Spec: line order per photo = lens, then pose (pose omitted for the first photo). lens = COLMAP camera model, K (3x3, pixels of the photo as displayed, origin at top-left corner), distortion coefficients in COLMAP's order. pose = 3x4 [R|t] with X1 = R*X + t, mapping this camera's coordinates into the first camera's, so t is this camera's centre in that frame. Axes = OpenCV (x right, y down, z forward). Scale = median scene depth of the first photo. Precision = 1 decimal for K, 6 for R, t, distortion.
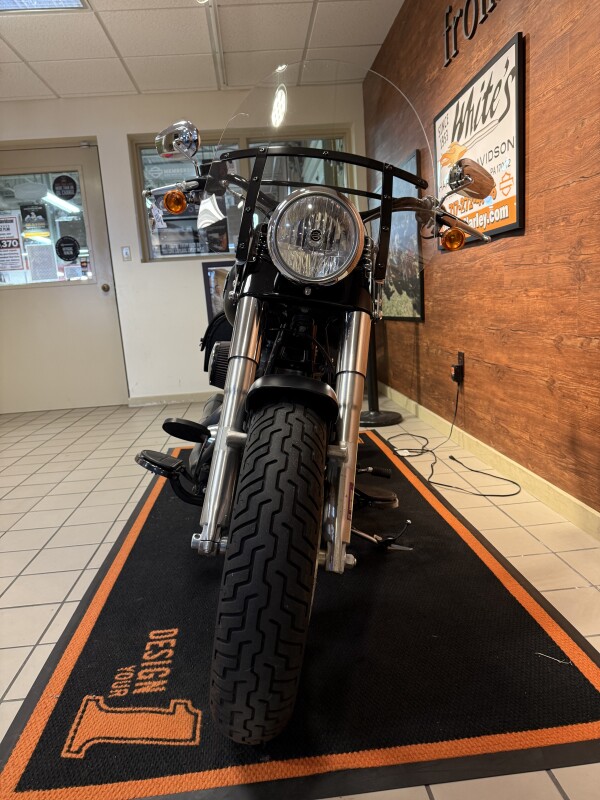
lens RADIAL K [[564.5, 0, 300.0], [0, 564.5, 400.0], [0, 0, 1]] dist [0.000856, -0.000148]
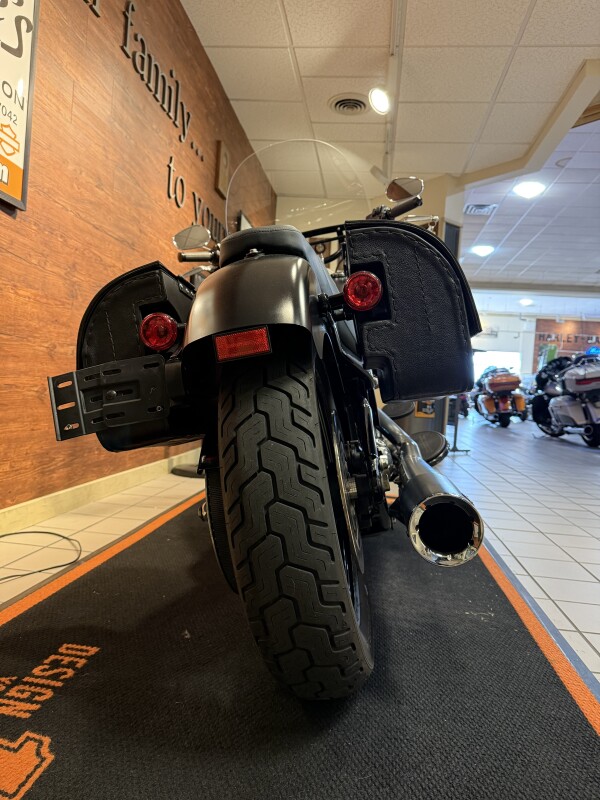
lens RADIAL K [[564.5, 0, 300.0], [0, 564.5, 400.0], [0, 0, 1]] dist [0.000856, -0.000148]
pose [[-0.978339, 0.001449, 0.207006, -0.185234], [0.038664, 0.983658, 0.175848, -0.166759], [-0.203368, 0.180042, -0.962406, 1.818178]]
